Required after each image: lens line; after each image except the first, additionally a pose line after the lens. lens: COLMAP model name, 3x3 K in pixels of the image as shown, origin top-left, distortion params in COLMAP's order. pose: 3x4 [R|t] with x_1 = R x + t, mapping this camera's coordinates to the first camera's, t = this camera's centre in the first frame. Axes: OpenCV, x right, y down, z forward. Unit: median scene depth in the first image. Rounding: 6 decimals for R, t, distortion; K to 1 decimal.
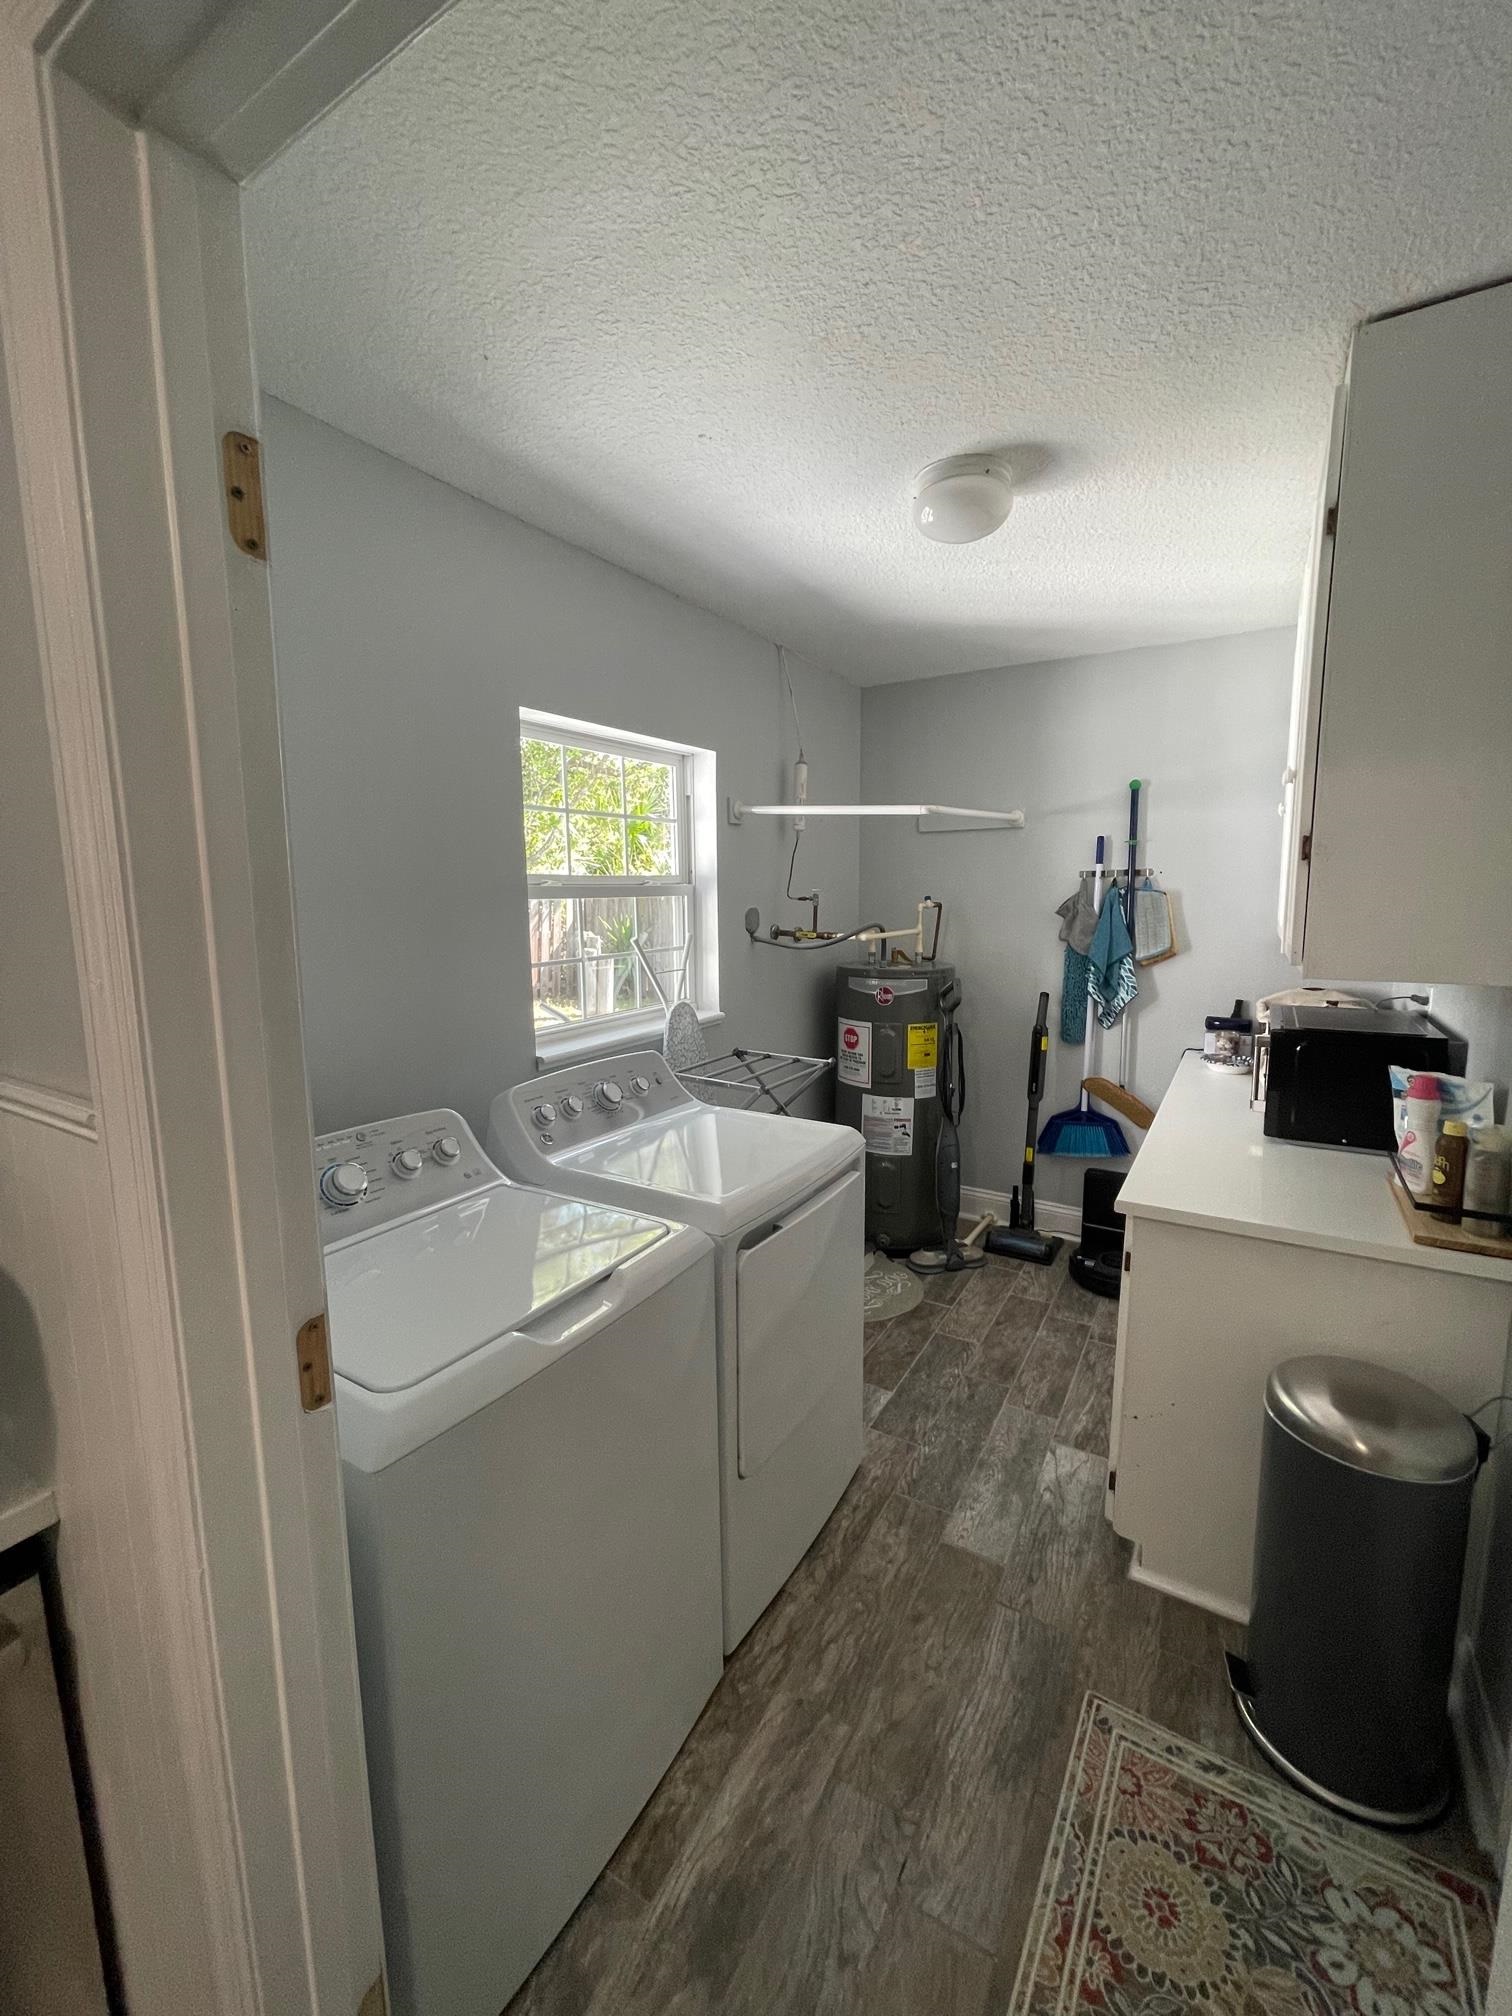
lens RADIAL K [[813.6, 0, 756.0], [0, 813.6, 1008.0], [0, 0, 1]] dist [-0.001598, -0.000034]
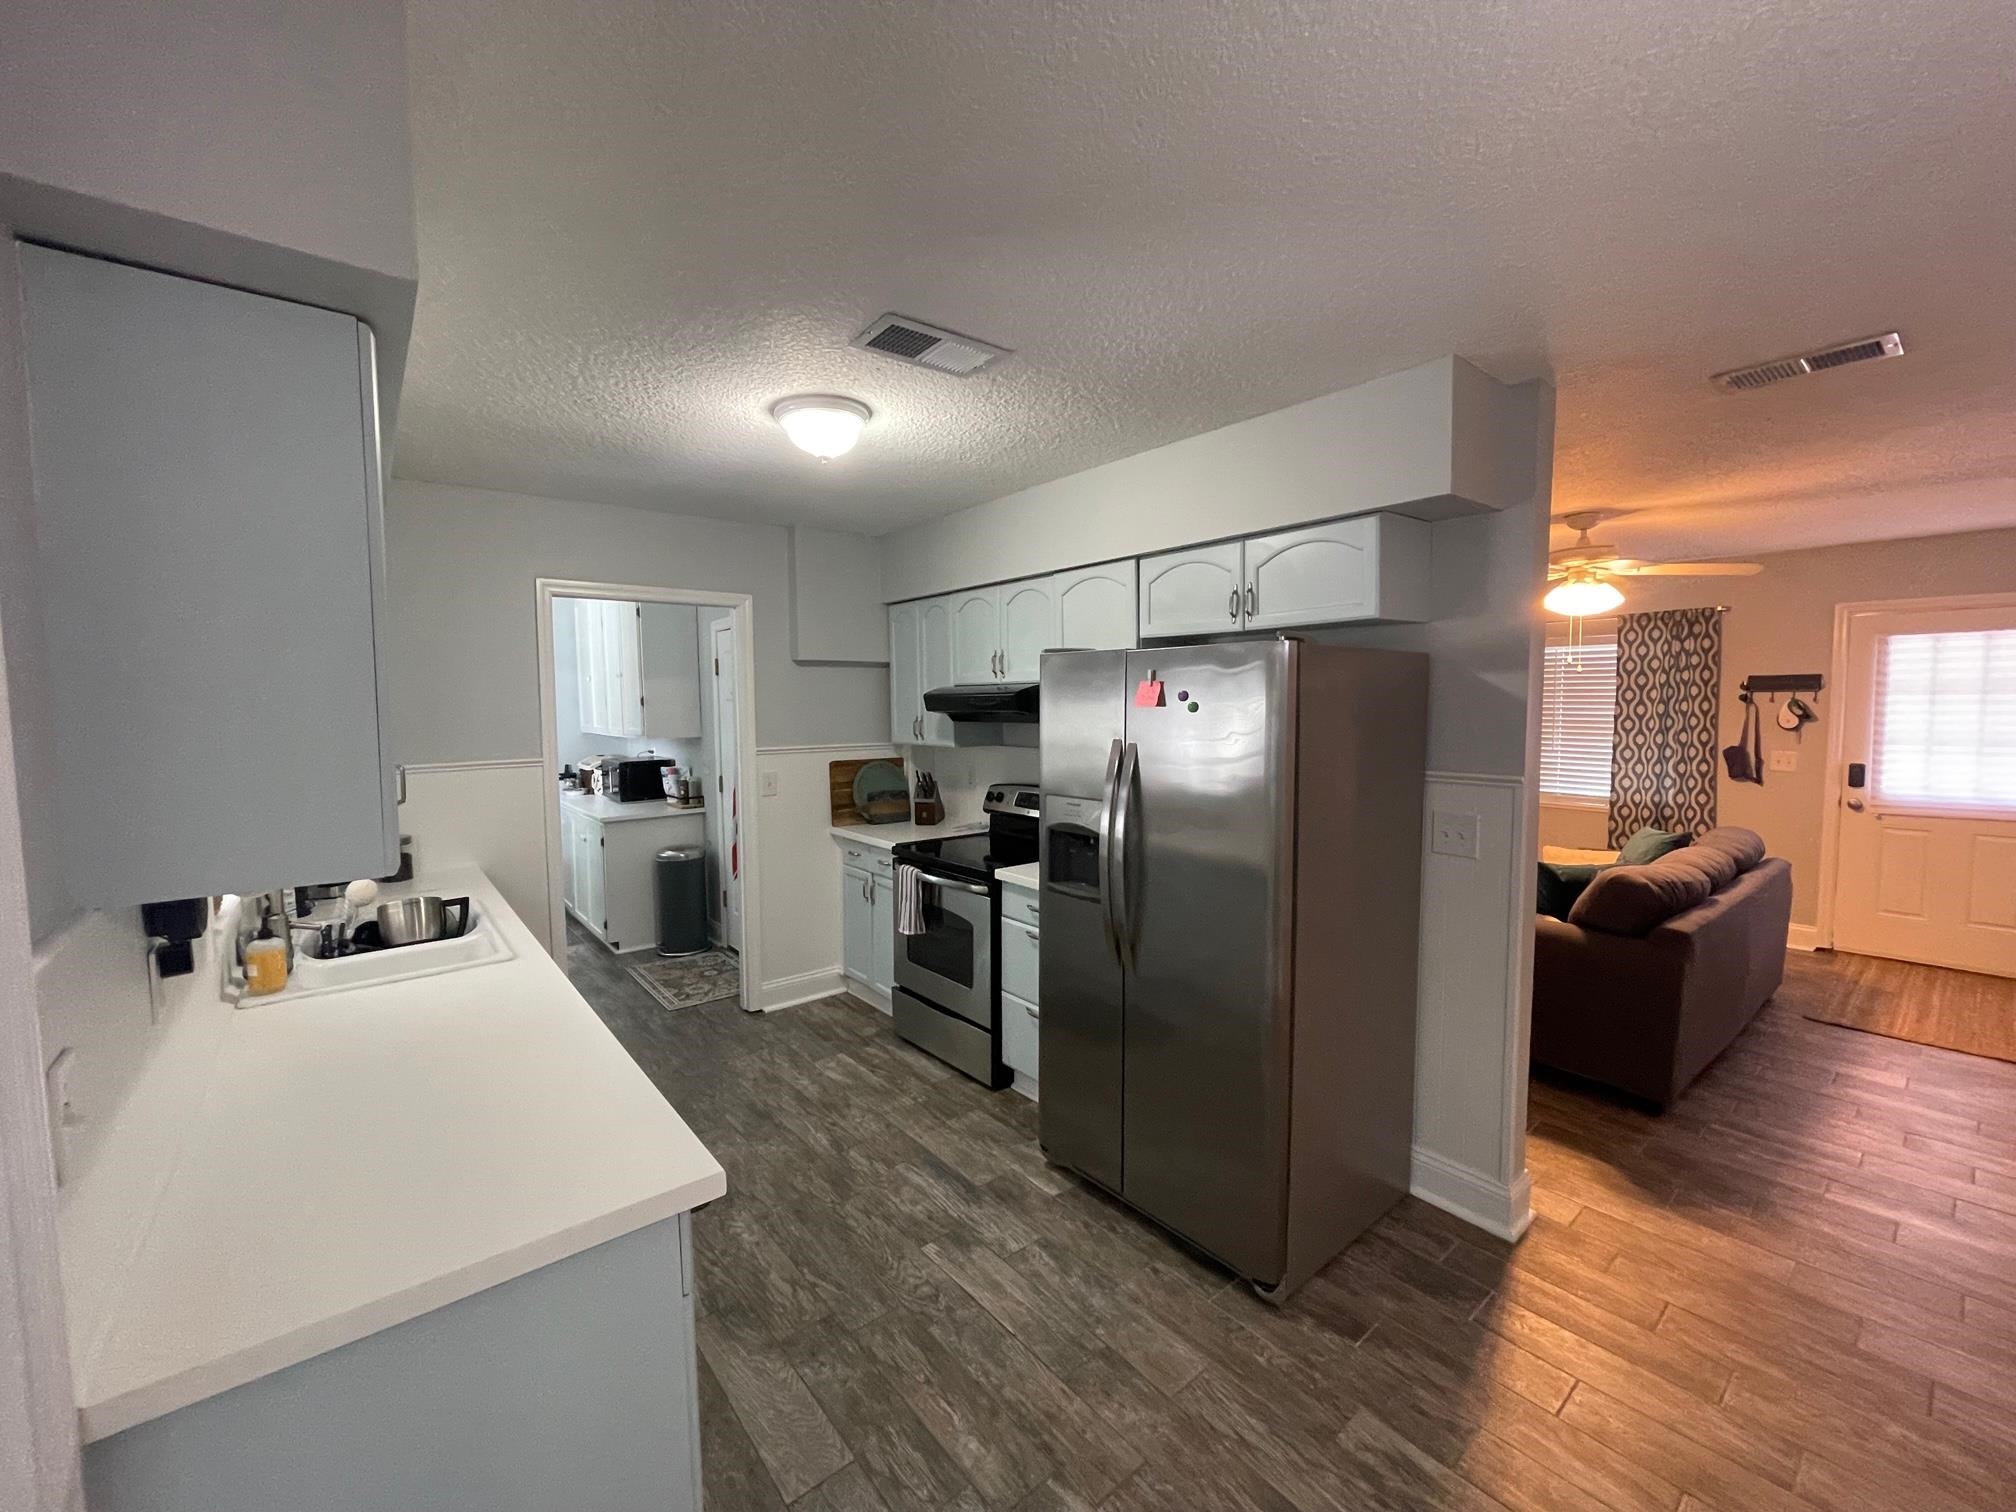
lens RADIAL K [[792.1, 0, 1008.0], [0, 792.1, 756.0], [0, 0, 1]] dist [0.000205, 0.000082]
pose [[0.343950, -0.055603, 0.937340, -1.636463], [0.140198, 0.990097, 0.007288, 0.199760], [-0.928463, 0.128906, 0.348339, -1.317931]]
